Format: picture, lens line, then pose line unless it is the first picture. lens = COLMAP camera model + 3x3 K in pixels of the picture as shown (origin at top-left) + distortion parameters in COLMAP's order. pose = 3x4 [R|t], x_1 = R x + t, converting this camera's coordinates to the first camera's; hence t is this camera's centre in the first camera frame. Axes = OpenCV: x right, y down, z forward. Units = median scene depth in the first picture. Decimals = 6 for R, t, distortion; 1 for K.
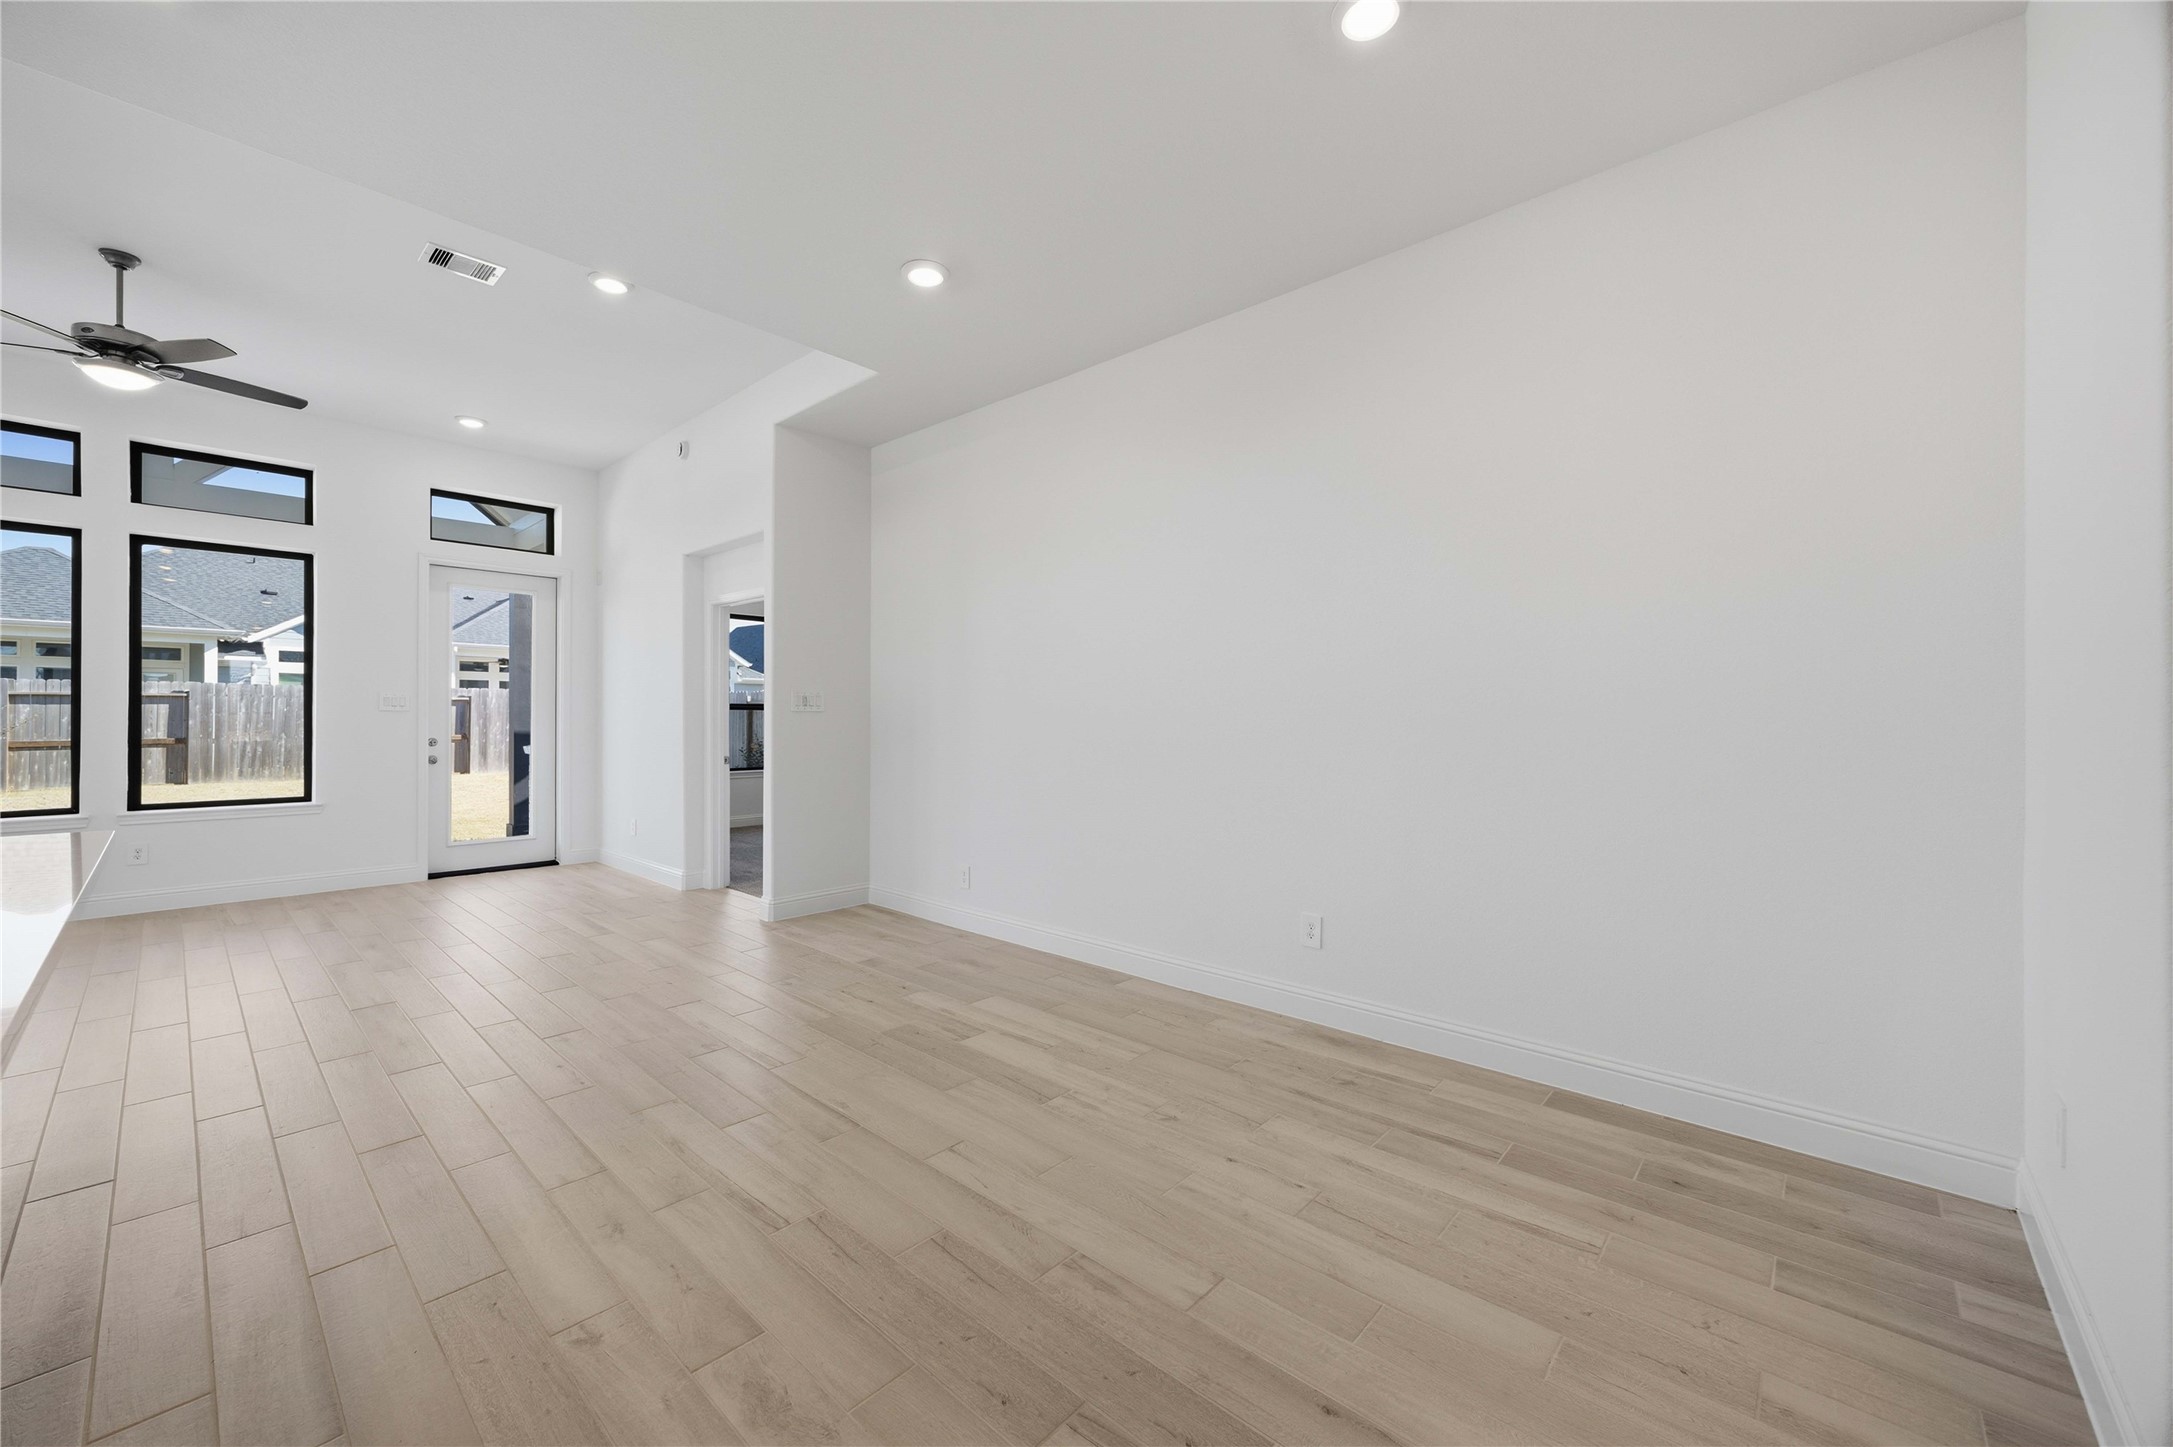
lens RADIAL K [[829.7, 0, 1087.6], [0, 829.7, 722.0], [0, 0, 1]] dist [-0.005286, 0.000736]
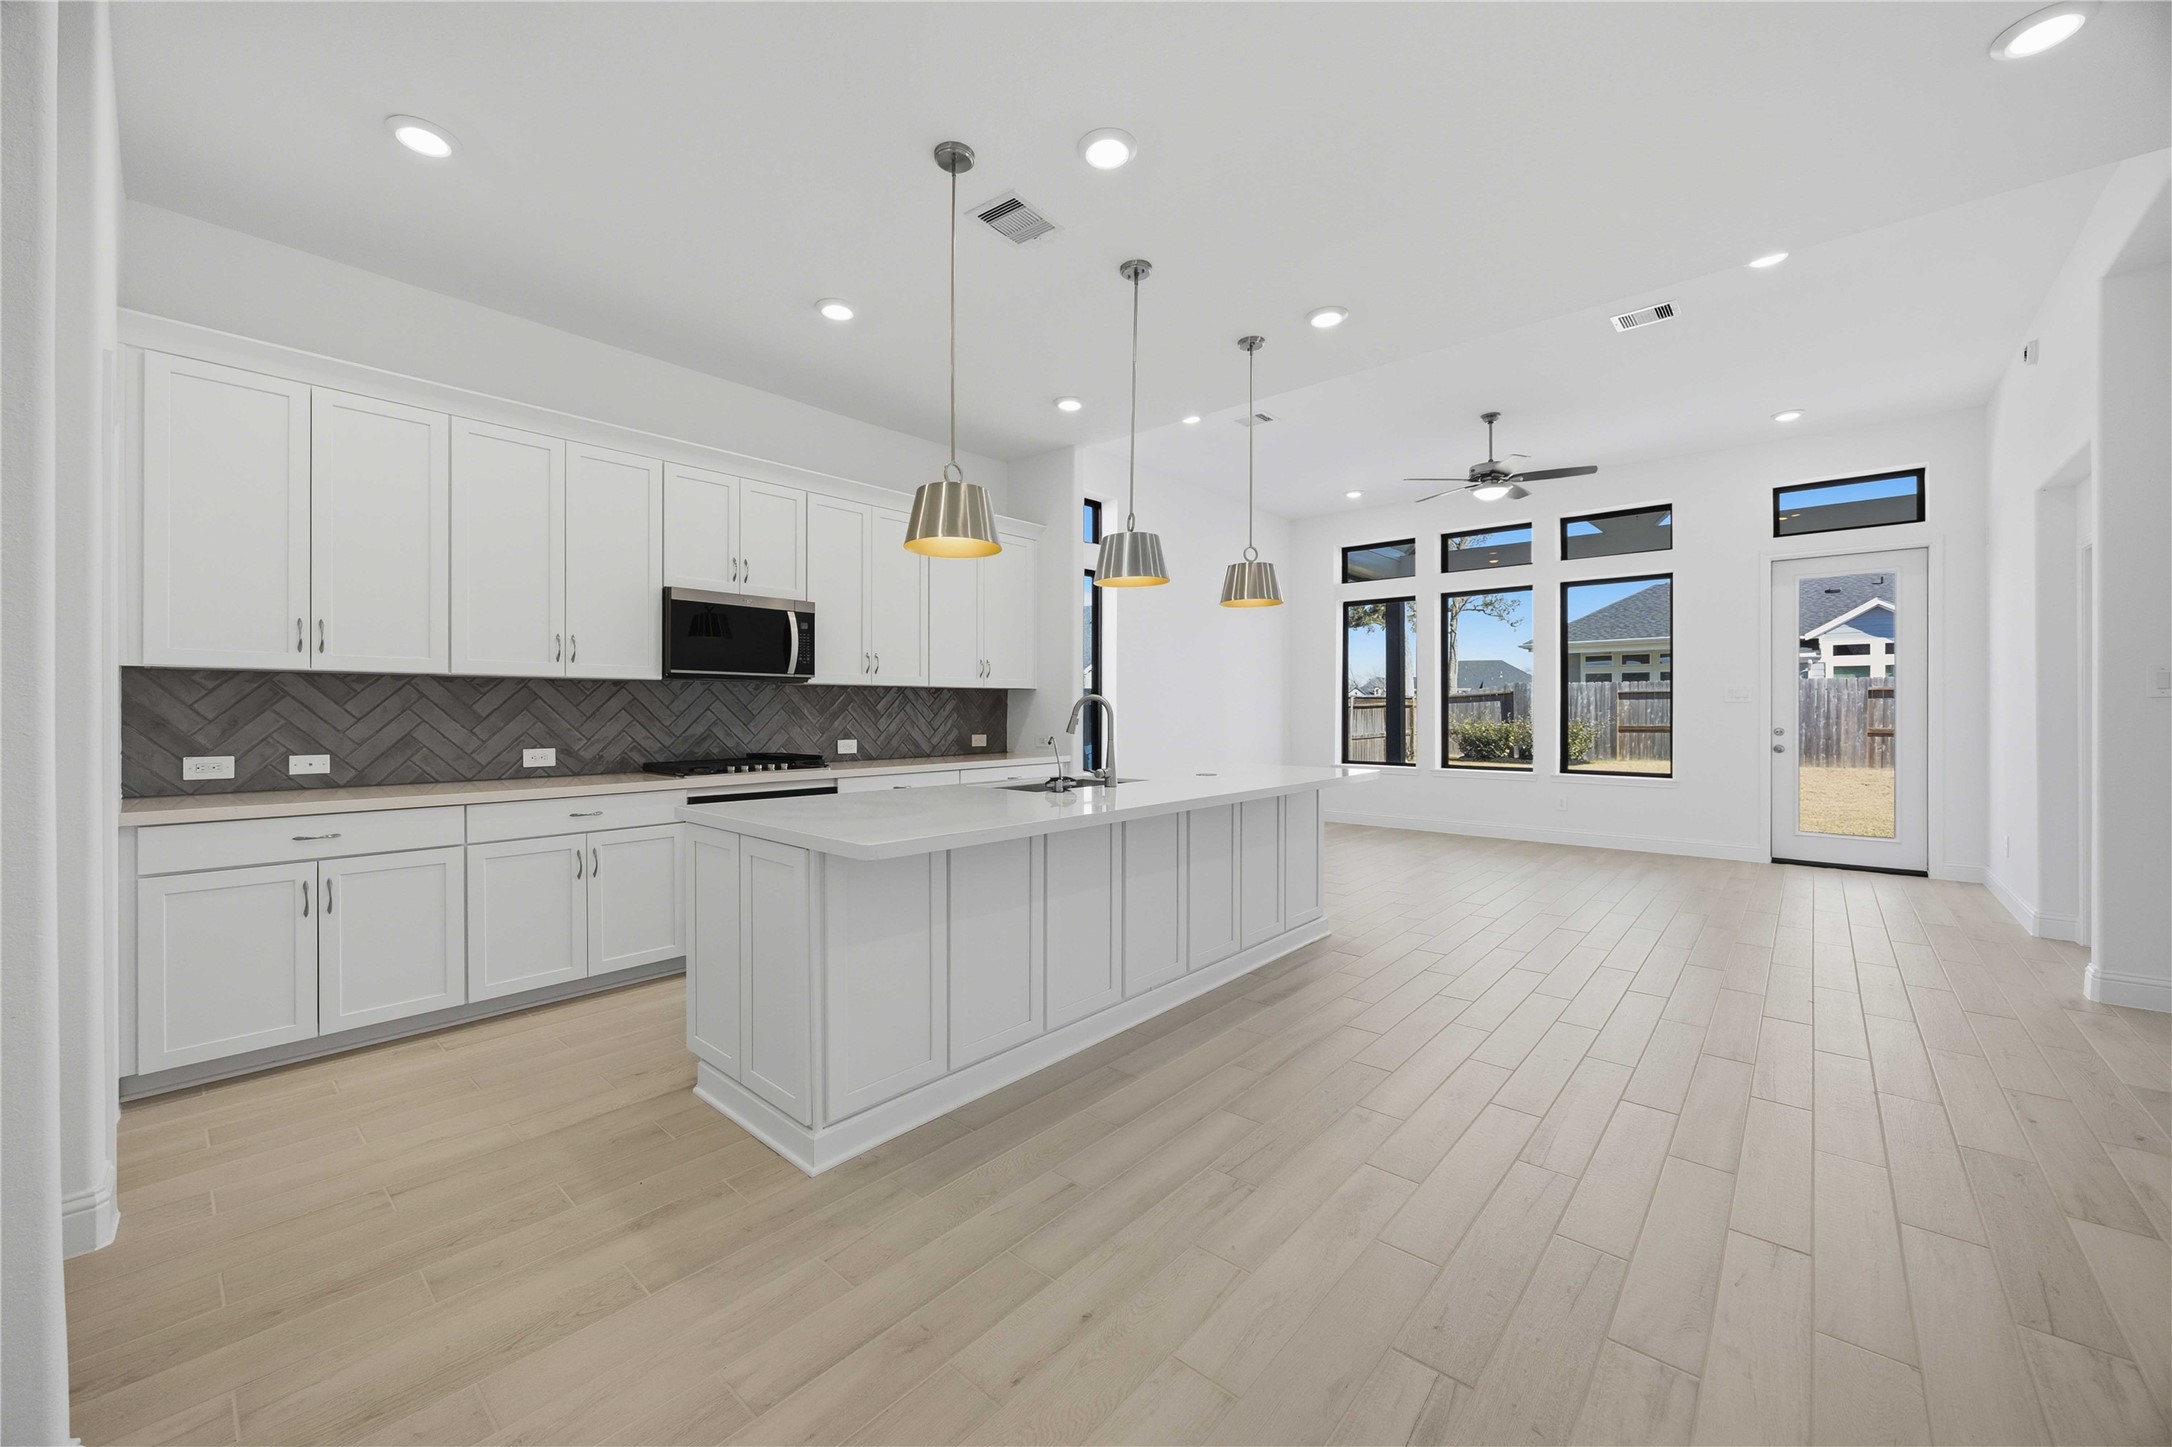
lens RADIAL K [[829.3, 0, 1088.7], [0, 829.3, 710.9], [0, 0, 1]] dist [-0.005286, 0.000736]
pose [[0.012976, 0.001775, -0.999914, 0.228368], [-0.004498, 0.999988, 0.001717, 0.000365], [0.999906, 0.004475, 0.012984, 0.119818]]
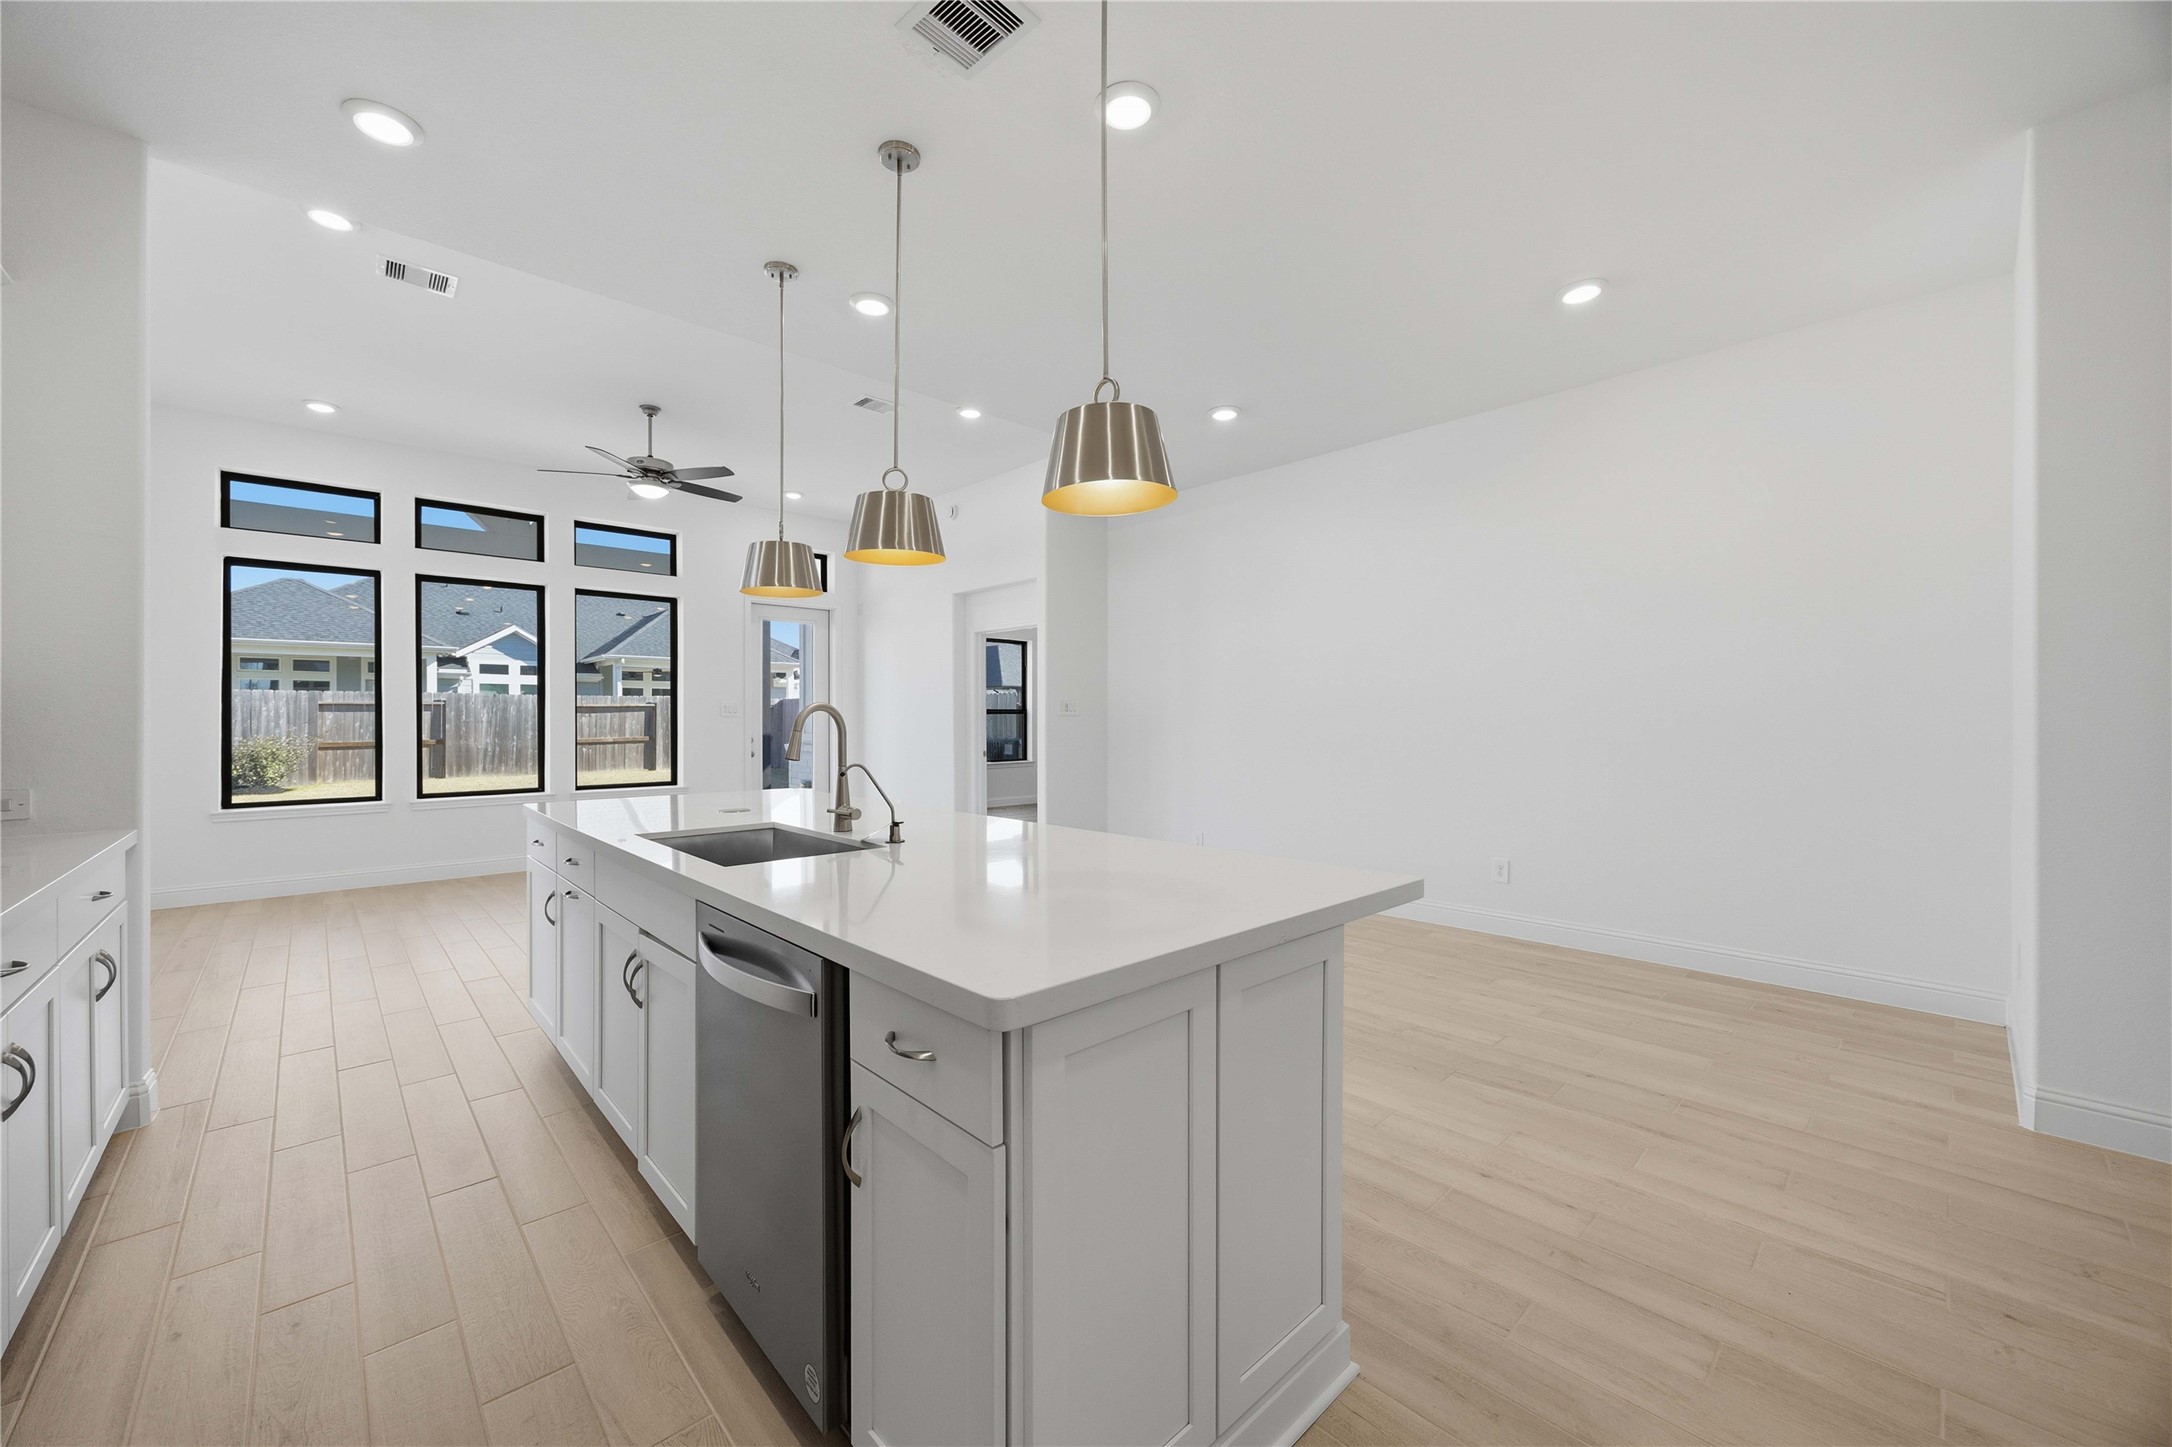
lens RADIAL K [[829.3, 0, 1076.5], [0, 829.3, 720.5], [0, 0, 1]] dist [-0.005286, 0.000736]
pose [[0.996565, -0.002974, -0.082761, -0.166722], [0.002525, 0.999982, -0.005532, 0.001793], [0.082776, 0.005304, 0.996554, -0.232371]]
